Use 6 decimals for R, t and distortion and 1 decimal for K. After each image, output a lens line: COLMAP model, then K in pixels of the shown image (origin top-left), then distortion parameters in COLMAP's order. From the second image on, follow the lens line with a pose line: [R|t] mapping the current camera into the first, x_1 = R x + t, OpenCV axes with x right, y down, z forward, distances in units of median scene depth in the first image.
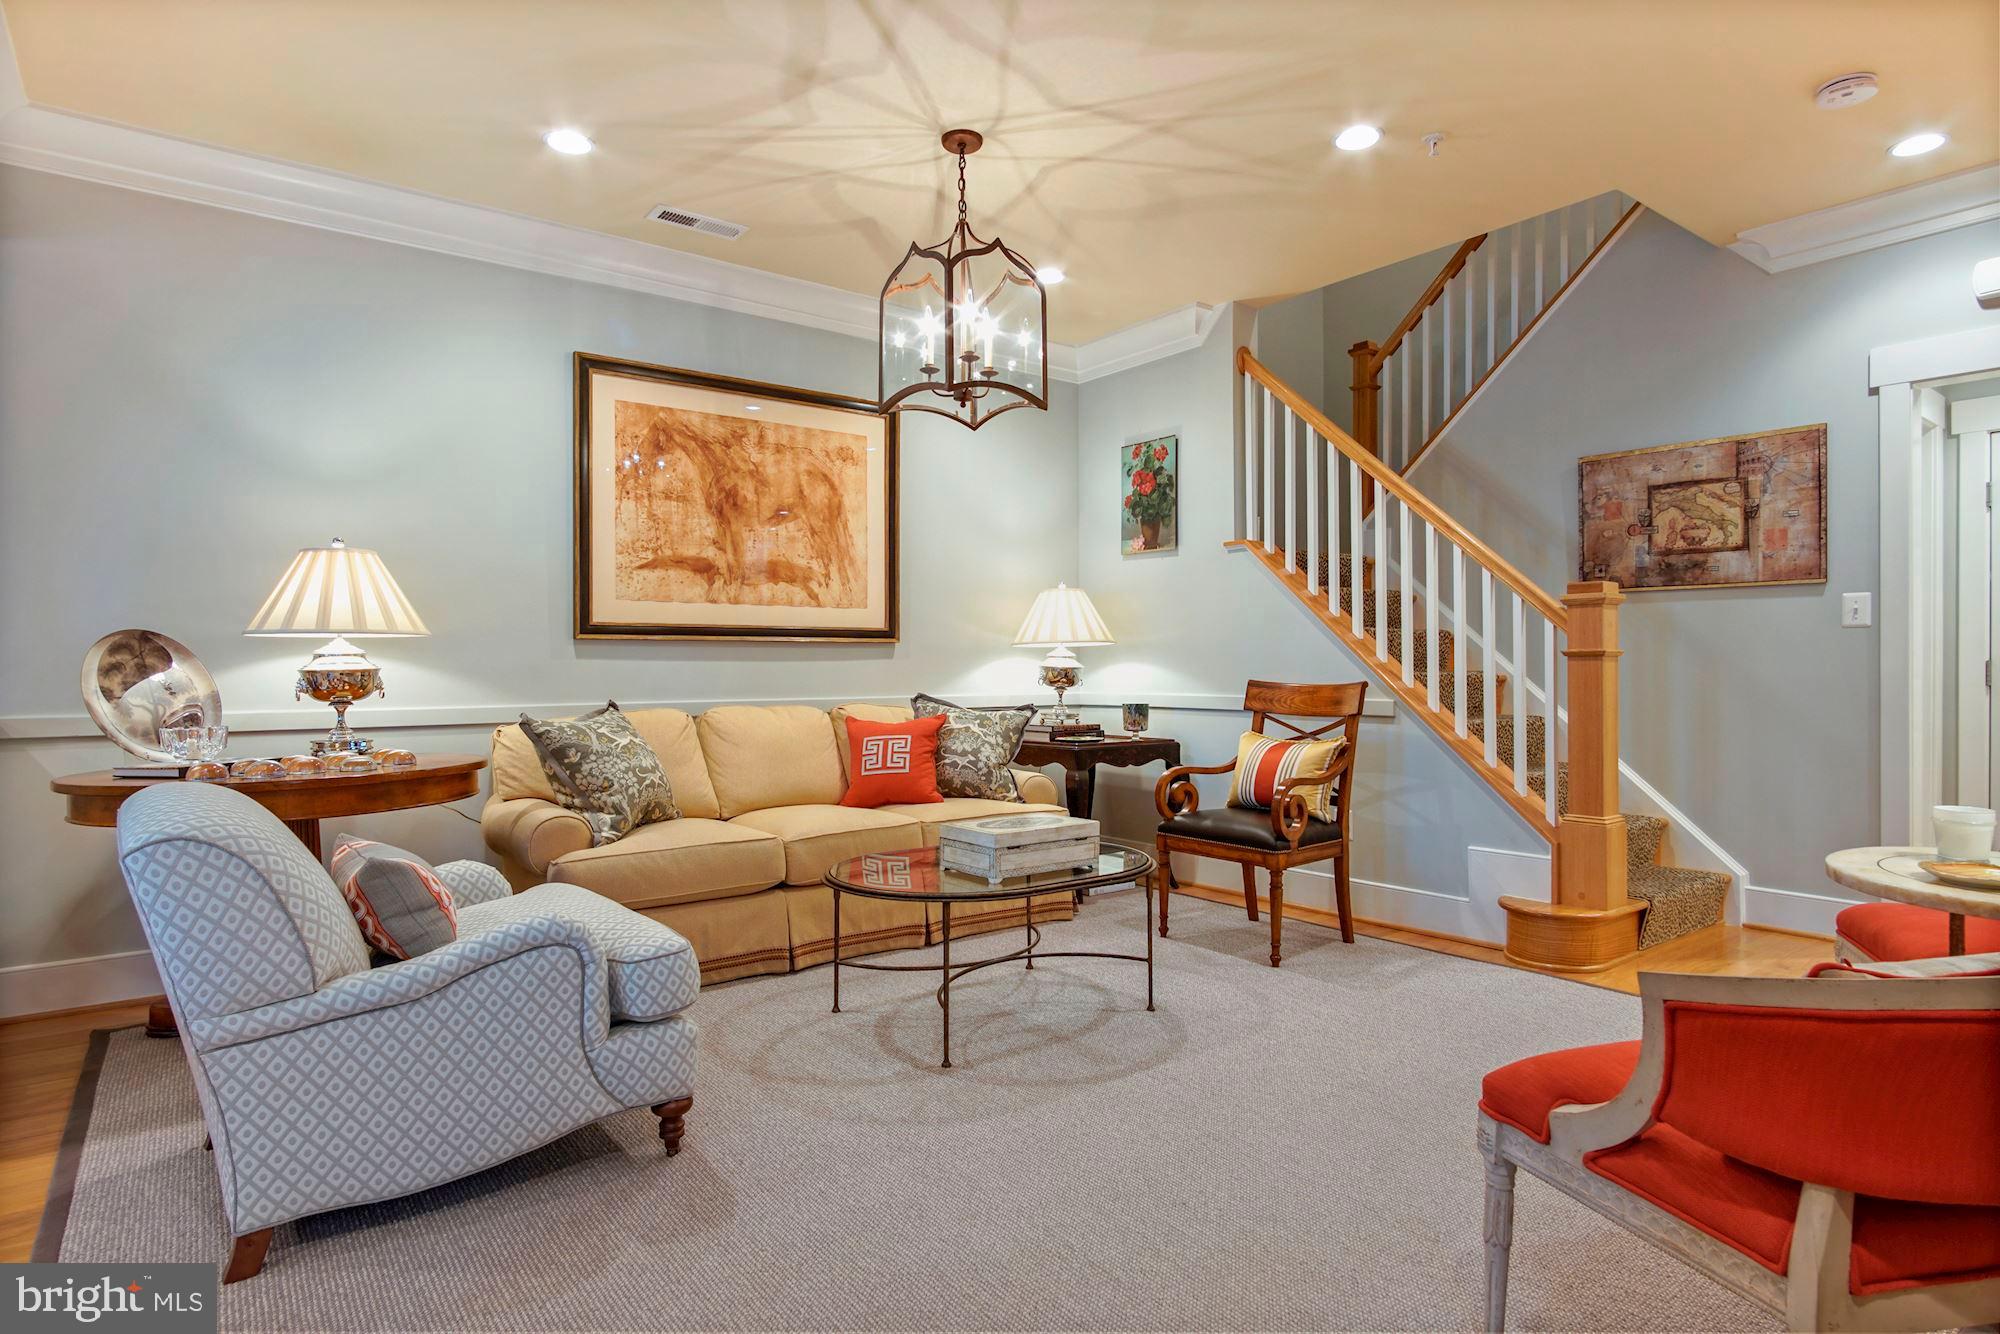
lens RADIAL K [[1097.1, 0, 995.3], [0, 1097.1, 666.8], [0, 0, 1]] dist [-0.014615, -0.001719]
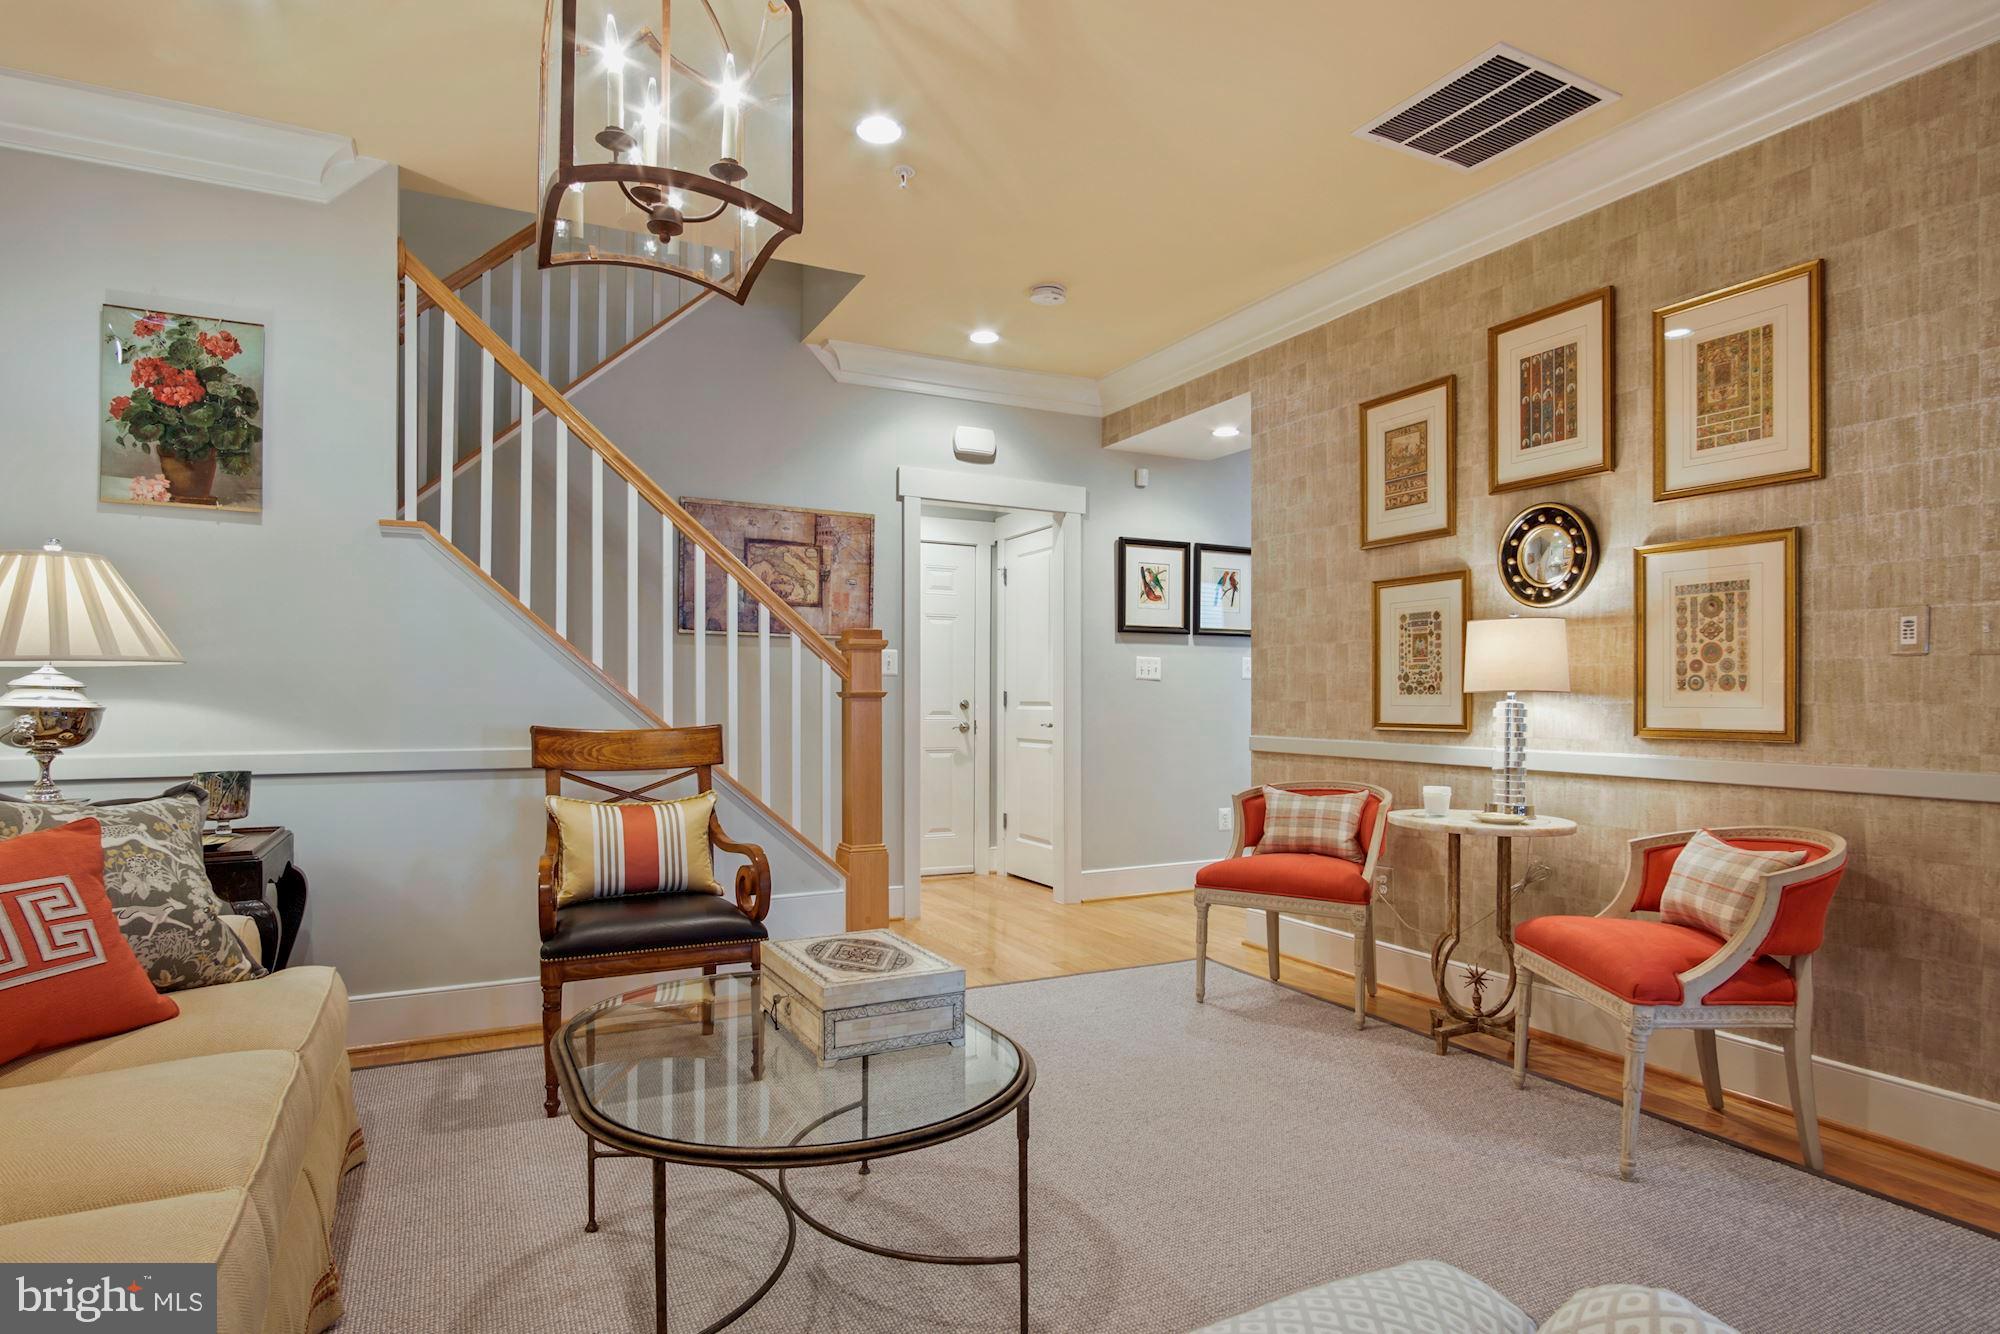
lens RADIAL K [[1097.1, 0, 1000.7], [0, 1097.1, 686.2], [0, 0, 1]] dist [-0.014615, -0.001719]
pose [[0.151341, 0.017107, 0.988334, -0.440533], [0.000840, 0.999848, -0.017435, -0.000991], [-0.988481, 0.003469, 0.151304, 0.609179]]
